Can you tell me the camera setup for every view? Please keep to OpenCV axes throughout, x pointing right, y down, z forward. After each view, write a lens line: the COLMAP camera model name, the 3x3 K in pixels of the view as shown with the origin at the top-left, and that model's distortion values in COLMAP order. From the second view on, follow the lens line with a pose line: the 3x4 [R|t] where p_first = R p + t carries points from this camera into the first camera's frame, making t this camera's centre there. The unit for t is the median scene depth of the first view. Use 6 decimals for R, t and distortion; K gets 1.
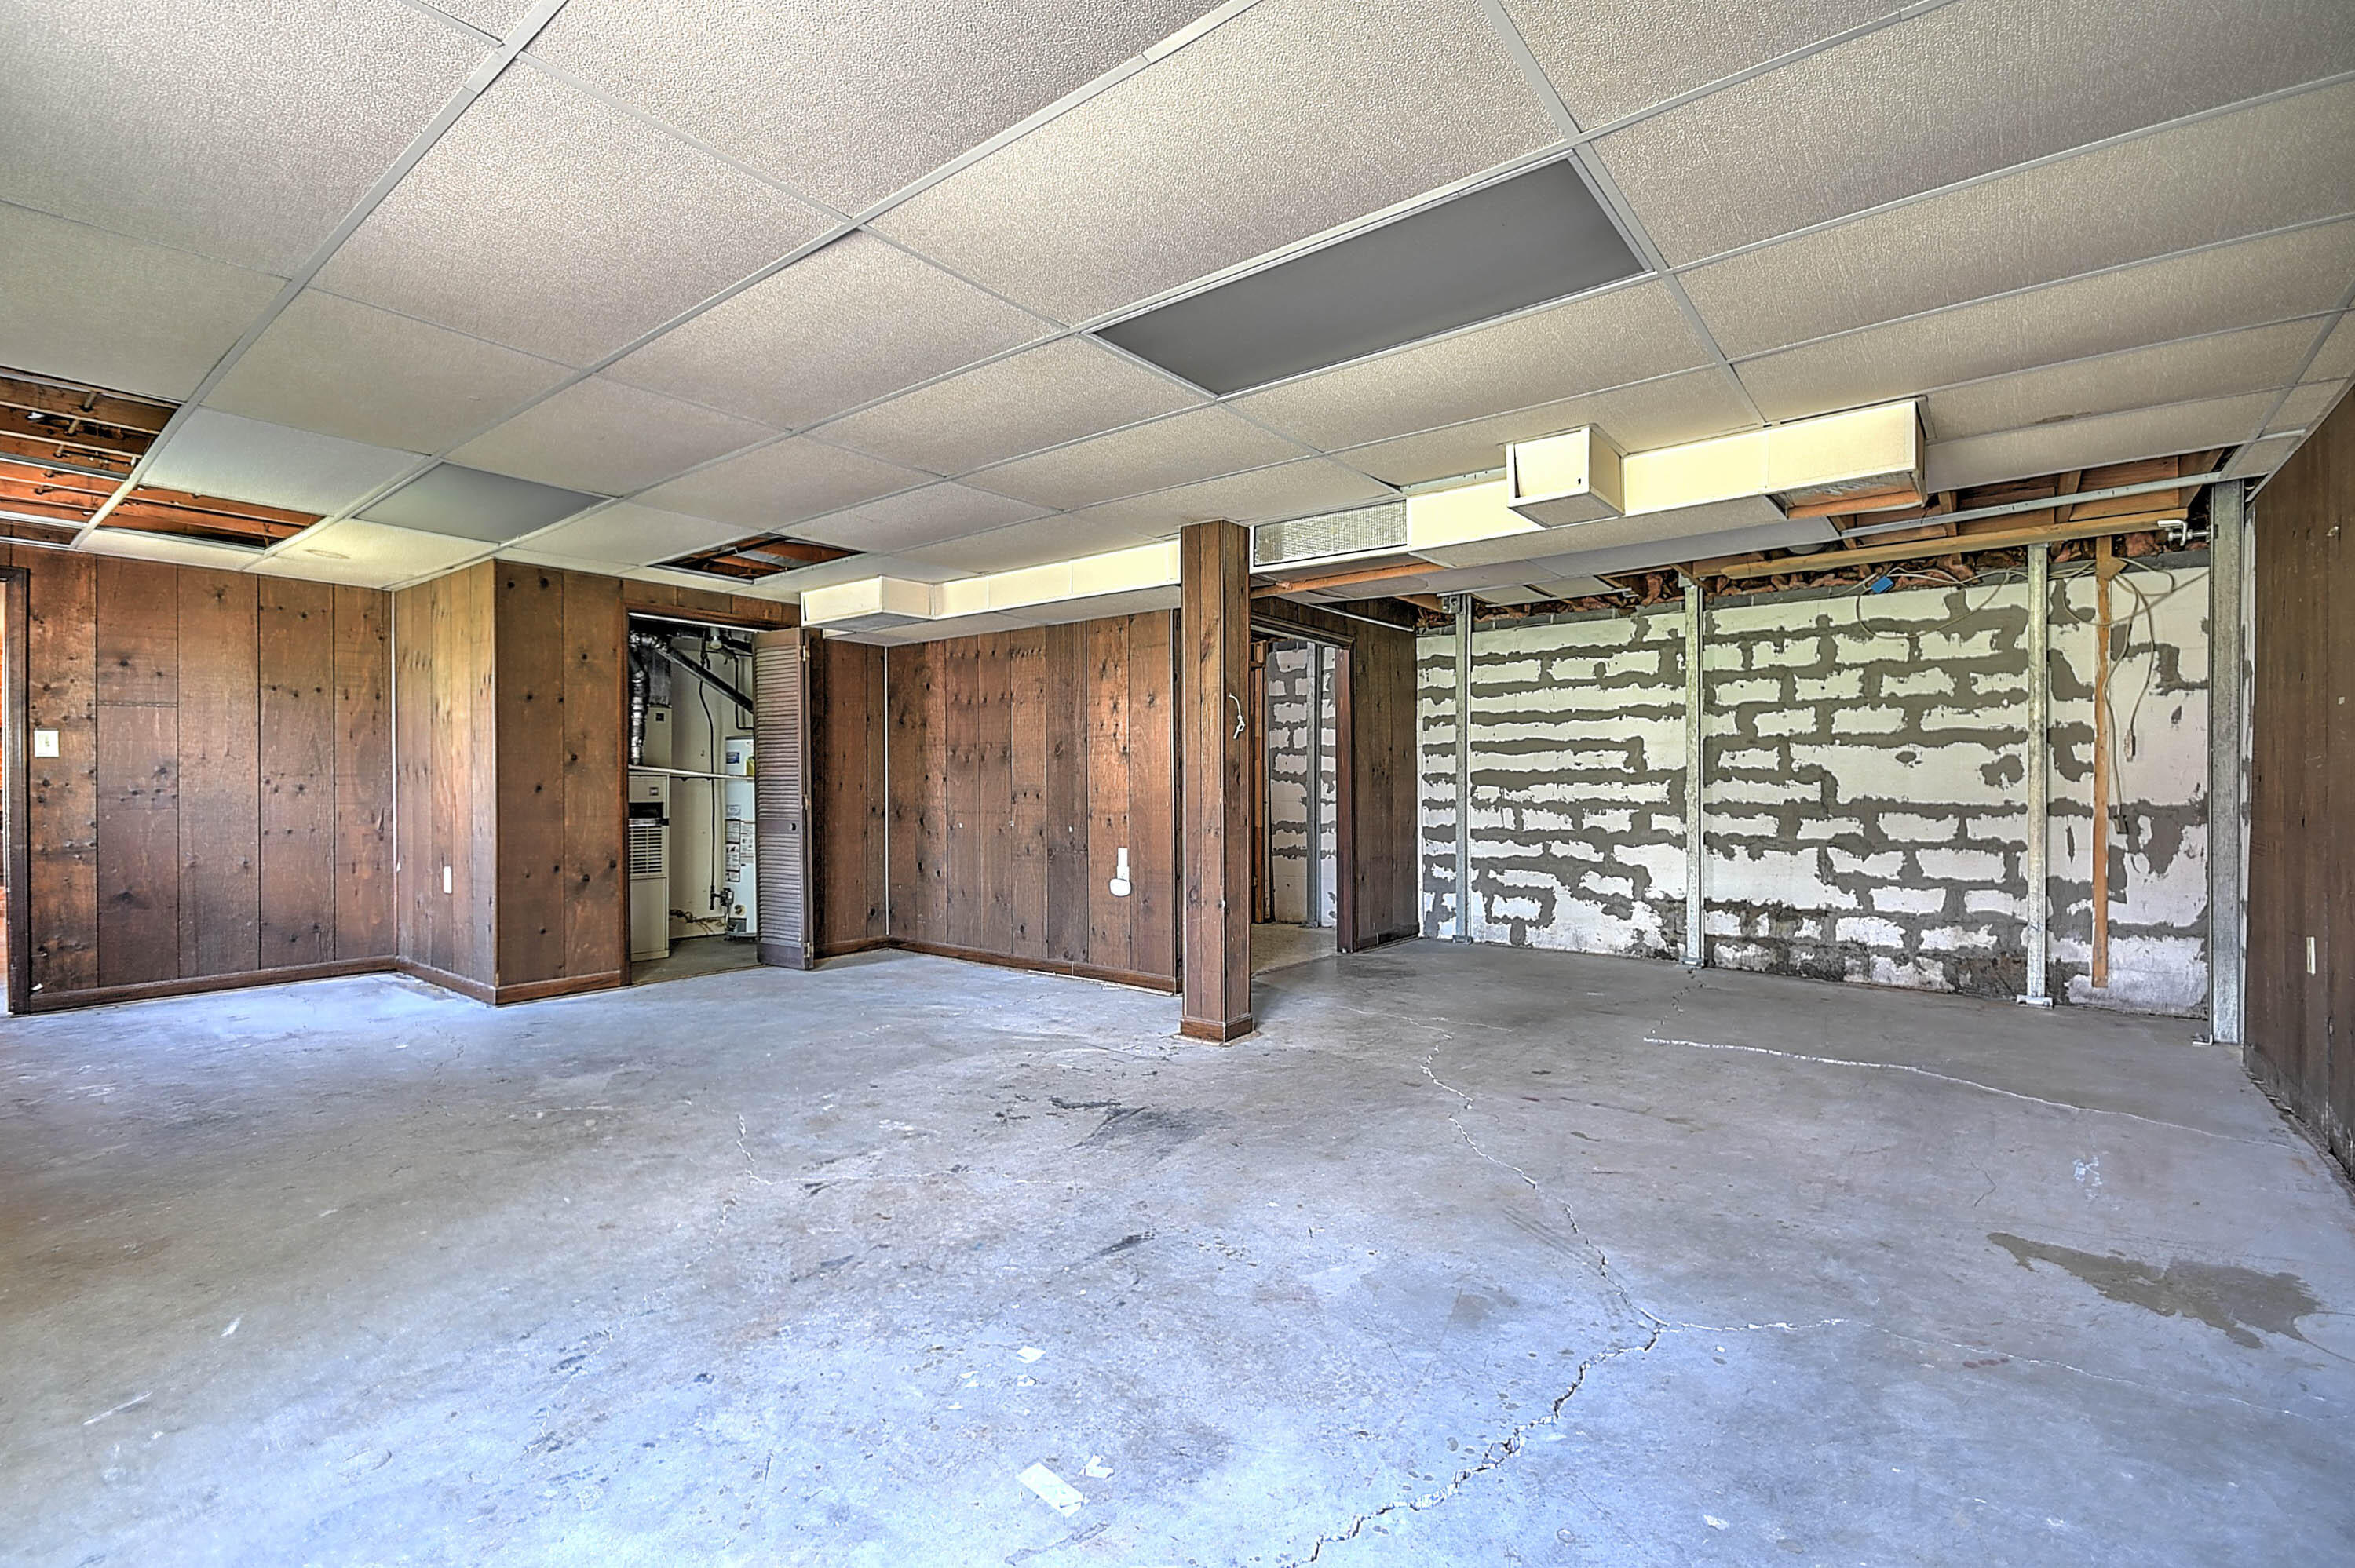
lens RADIAL K [[1031.3, 0, 1191.8], [0, 1031.3, 781.6], [0, 0, 1]] dist [0.012687, -0.003281]
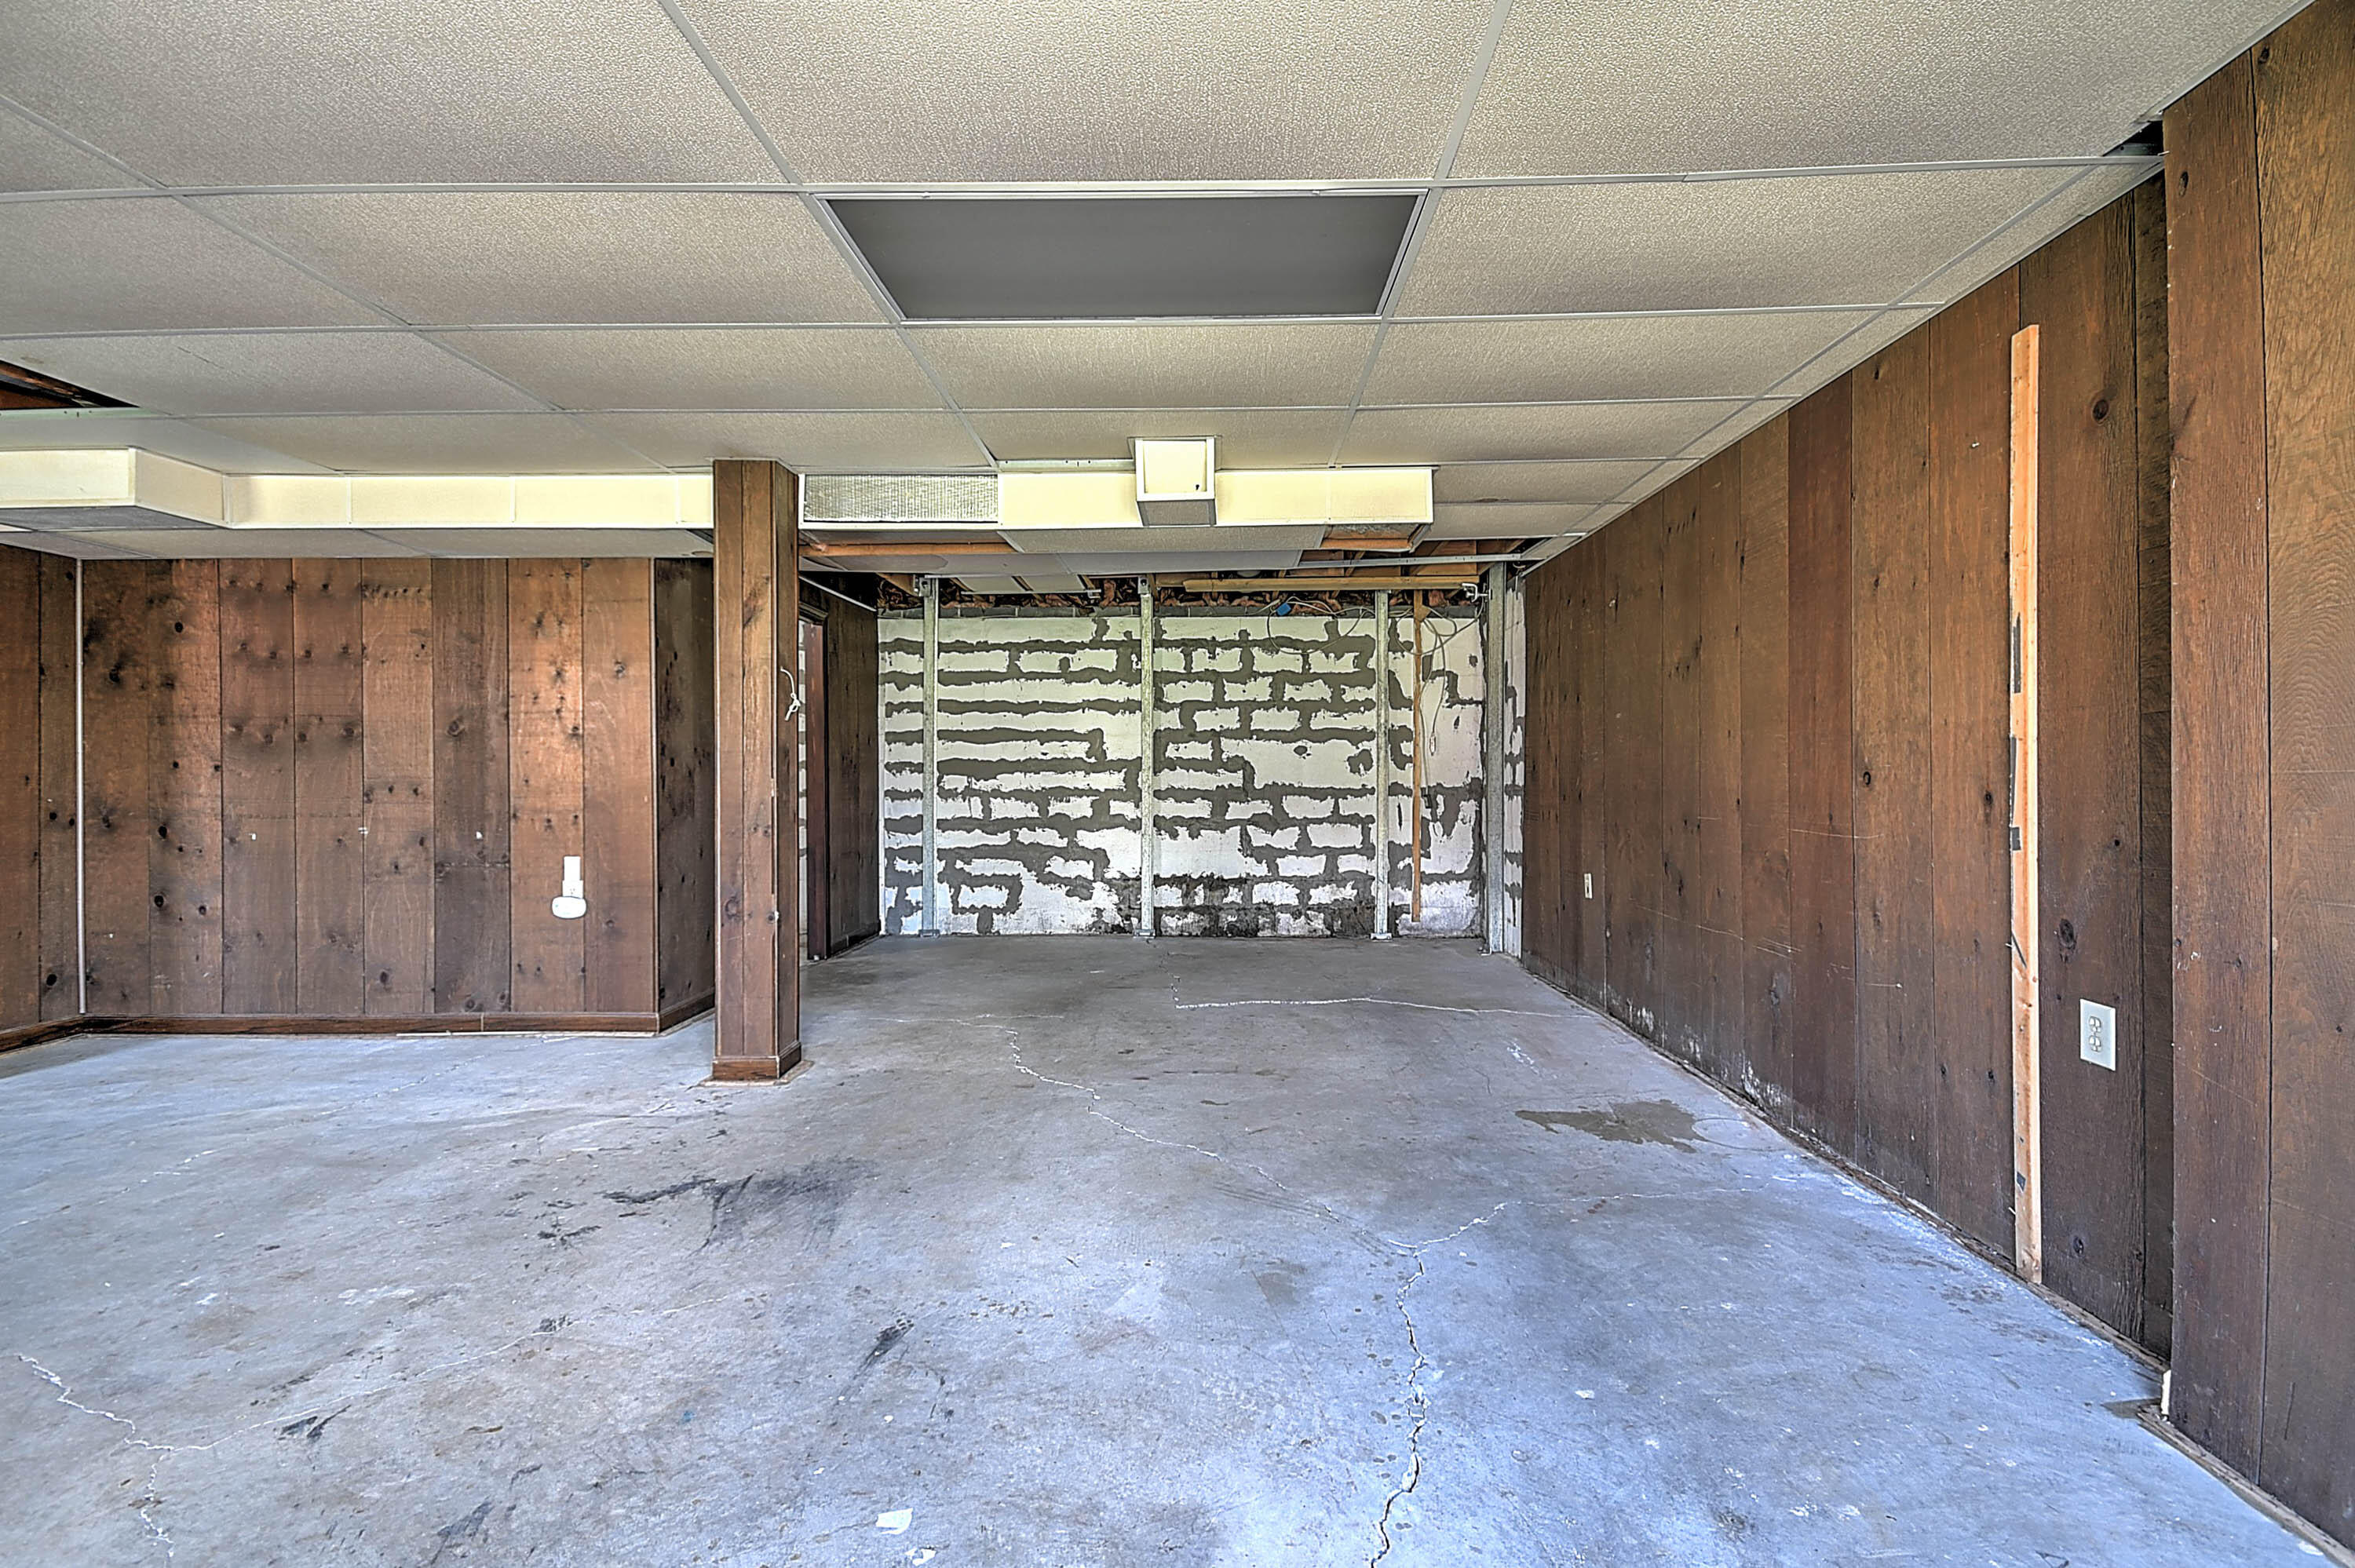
lens RADIAL K [[1031.3, 0, 1206.2], [0, 1031.3, 770.2], [0, 0, 1]] dist [0.012687, -0.003281]
pose [[0.796953, -0.001399, 0.604040, -0.201744], [0.001804, 0.999998, -0.000064, 0.000143], [-0.604039, 0.001140, 0.796954, 0.115948]]
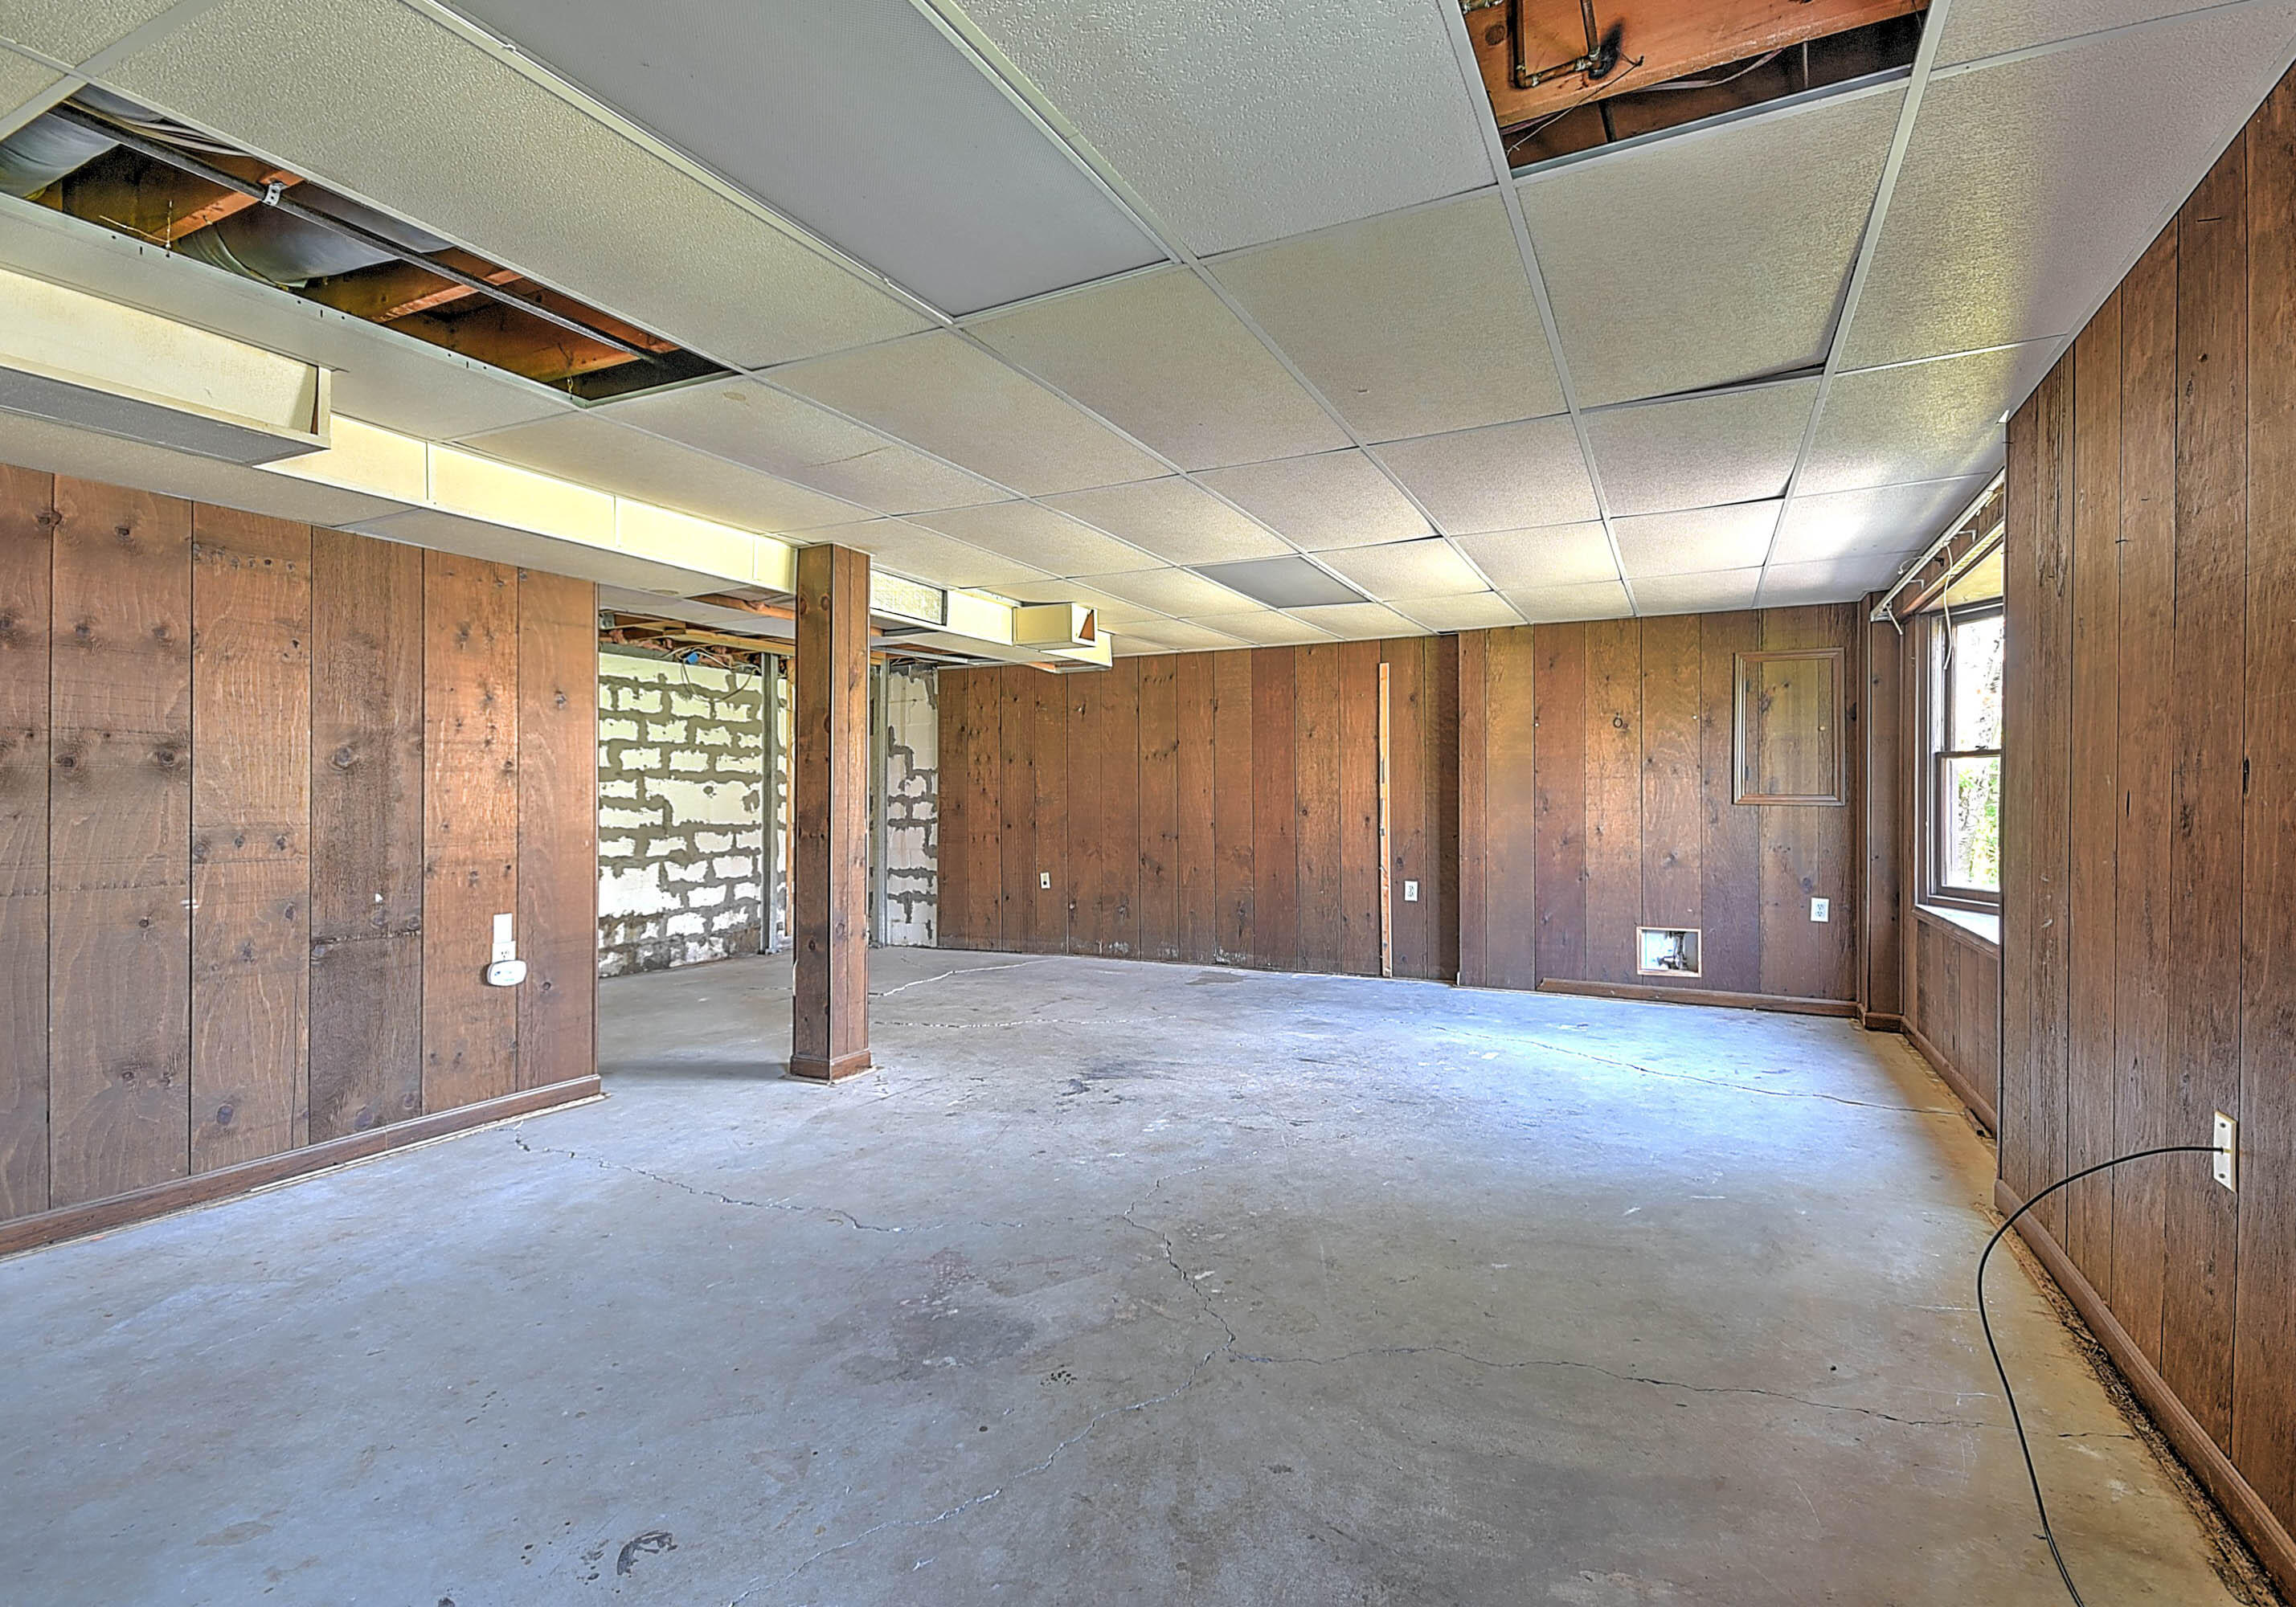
lens RADIAL K [[1026.7, 0, 1211.9], [0, 1026.7, 810.7], [0, 0, 1]] dist [0.001845, 0.000677]
pose [[-0.219204, -0.007023, 0.975654, -1.039228], [0.000483, 0.999973, 0.007306, -0.008715], [-0.975679, 0.002073, -0.219195, 0.898287]]
